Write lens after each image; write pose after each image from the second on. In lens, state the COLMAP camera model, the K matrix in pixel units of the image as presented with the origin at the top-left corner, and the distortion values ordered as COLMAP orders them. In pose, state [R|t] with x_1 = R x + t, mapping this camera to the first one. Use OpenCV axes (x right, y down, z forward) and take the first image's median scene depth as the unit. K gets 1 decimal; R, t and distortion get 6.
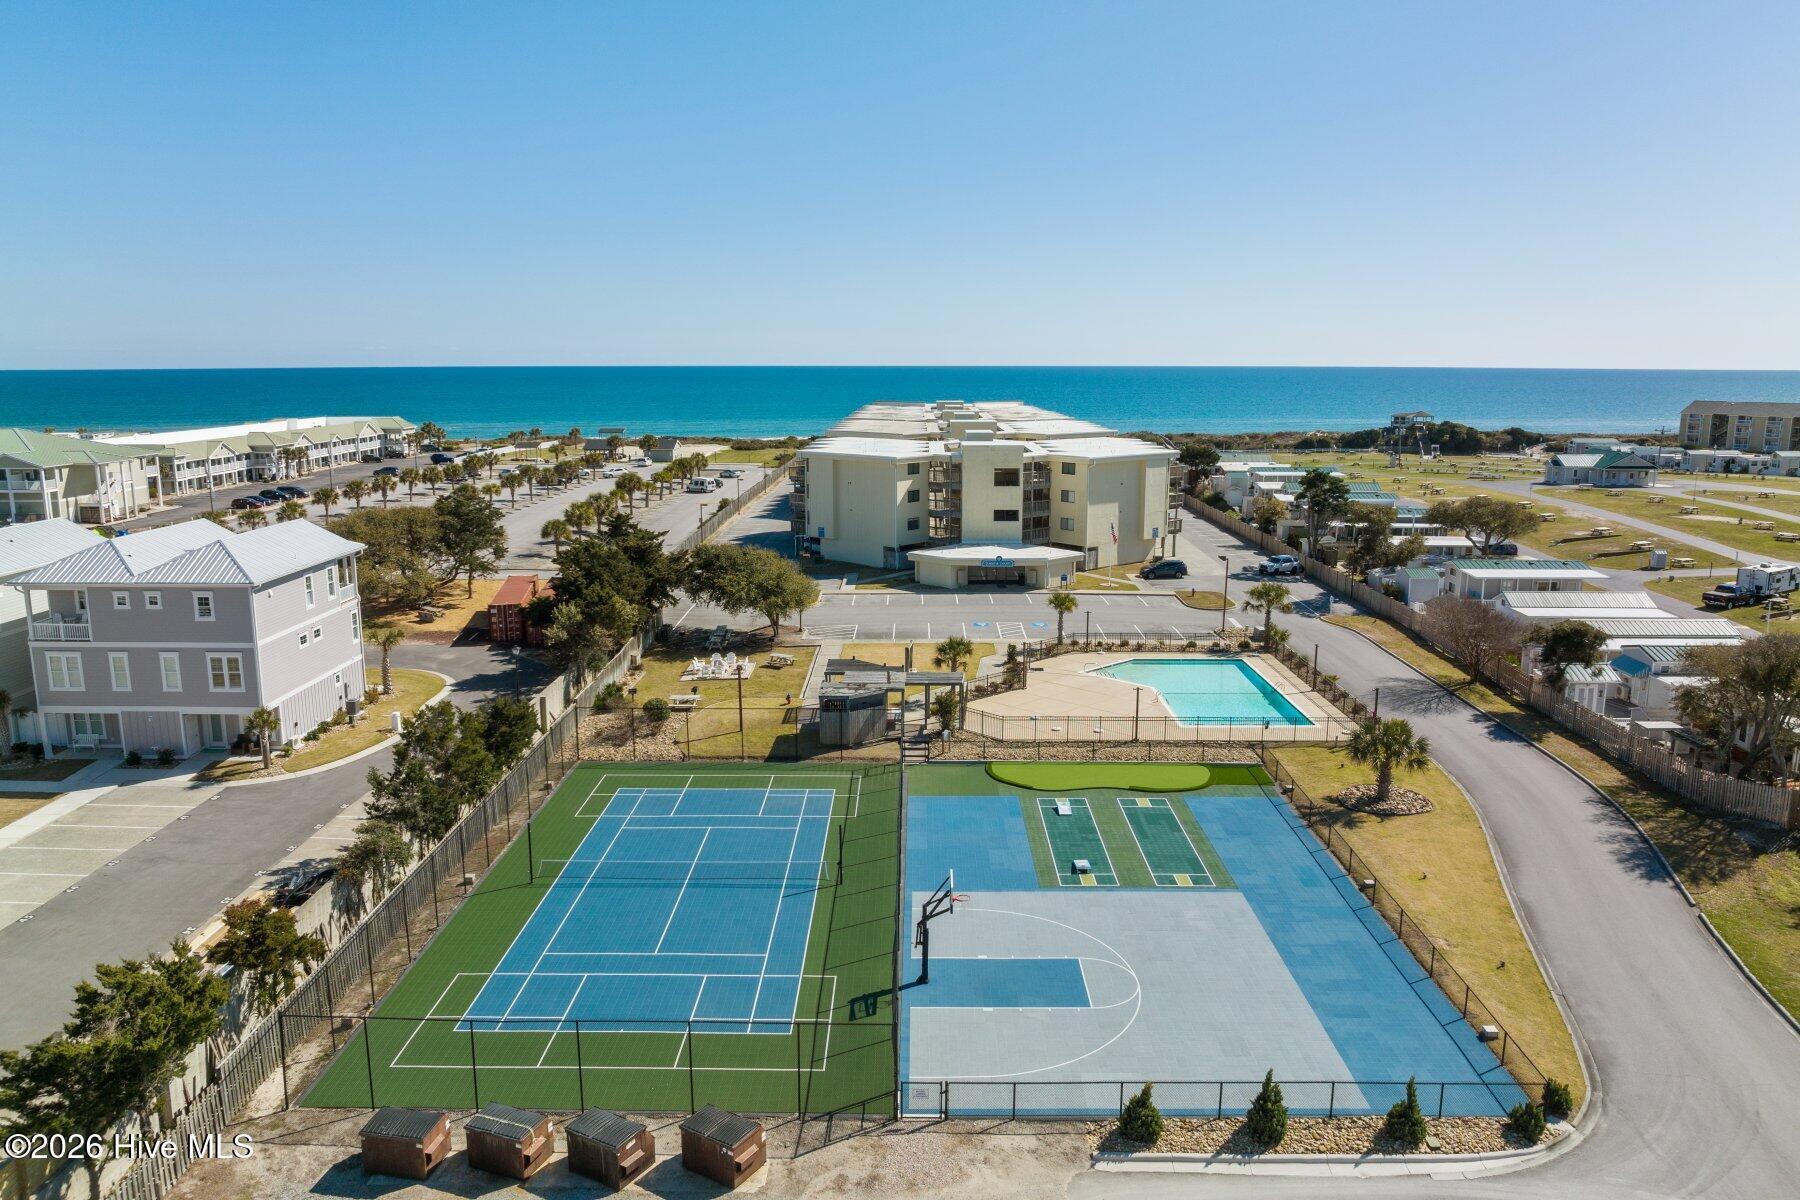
lens RADIAL K [[1262.7, 0, 900.0], [0, 1262.7, 600.0], [0, 0, 1]] dist [-0.038041, 0.000156]
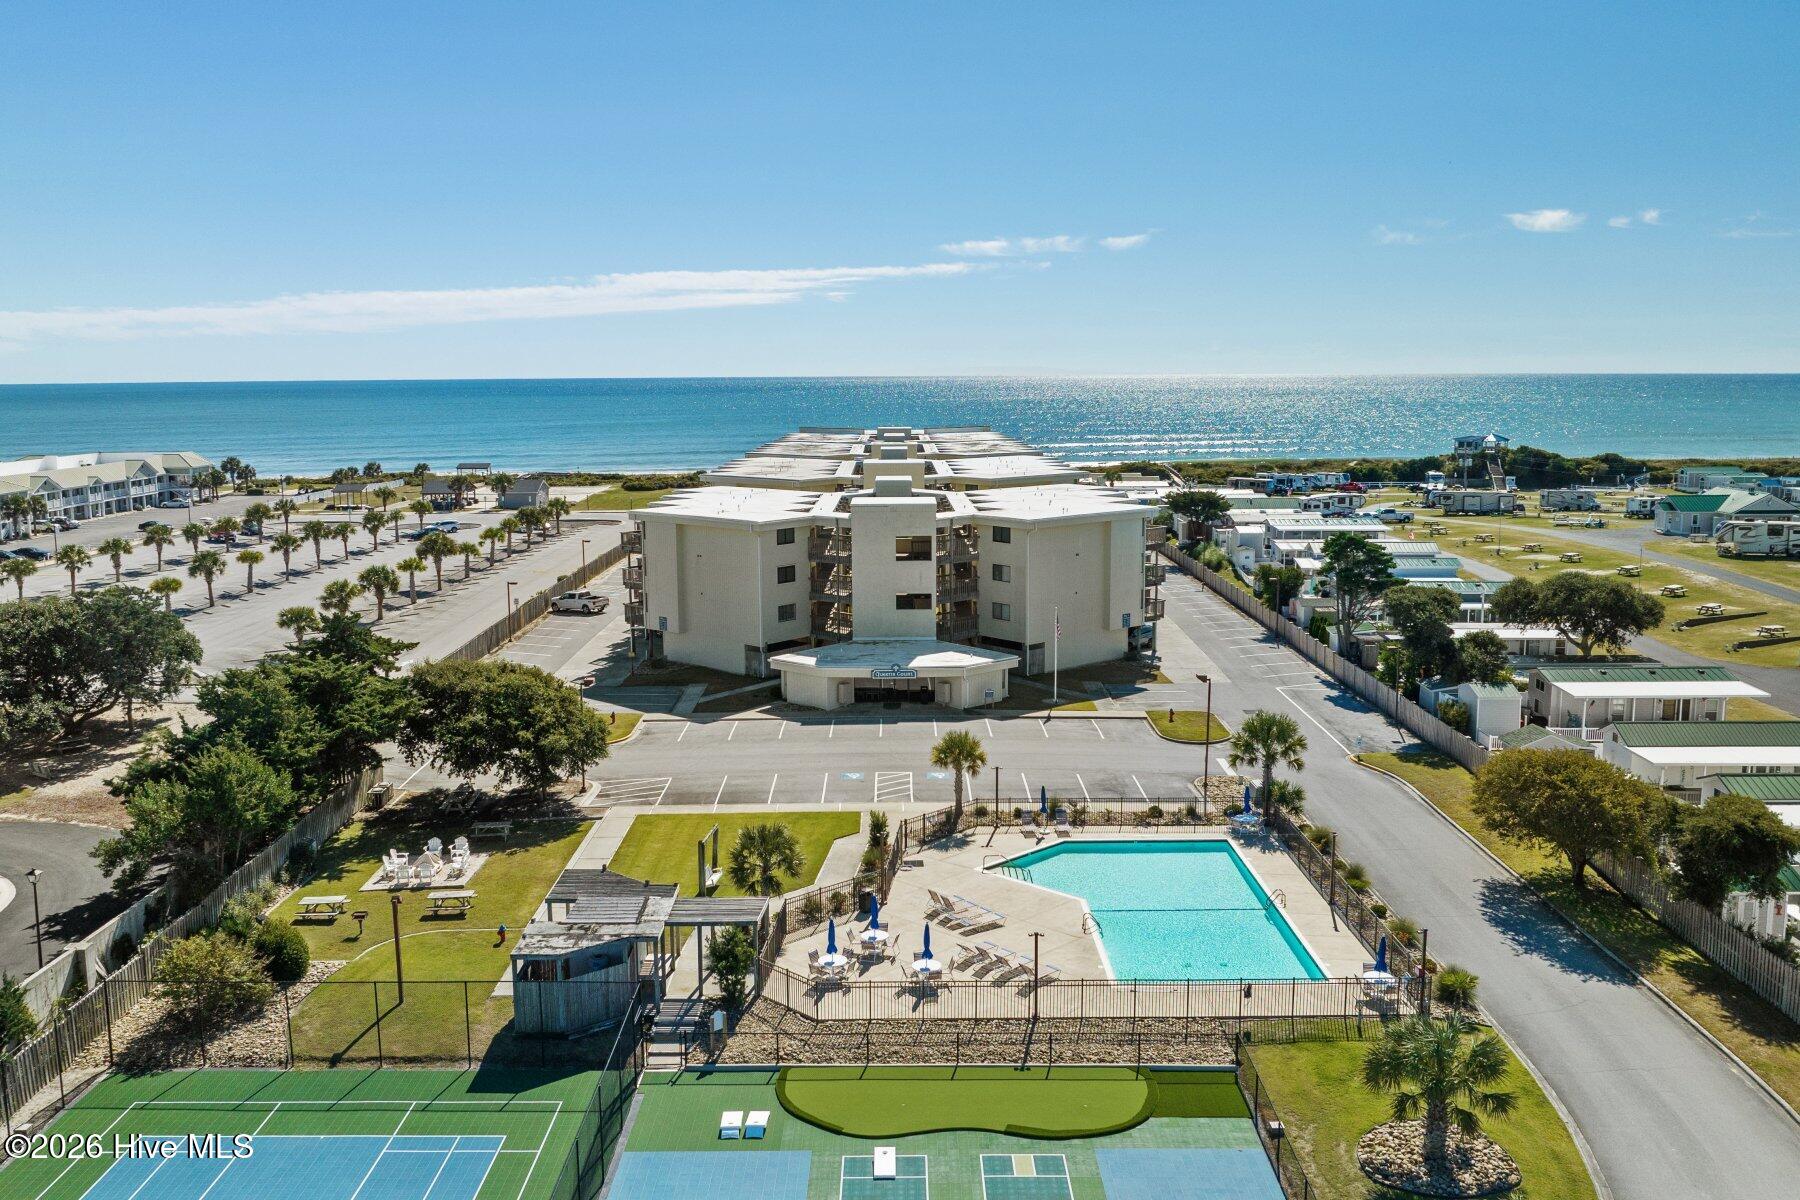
lens RADIAL K [[1507.5, 0, 900.0], [0, 1507.5, 600.0], [0, 0, 1]] dist [-0.029267, -0.008723]
pose [[0.999850, -0.008499, 0.015077, 0.090313], [0.009038, 0.999309, -0.036062, -0.053224], [-0.014760, 0.036193, 0.999236, 0.210410]]
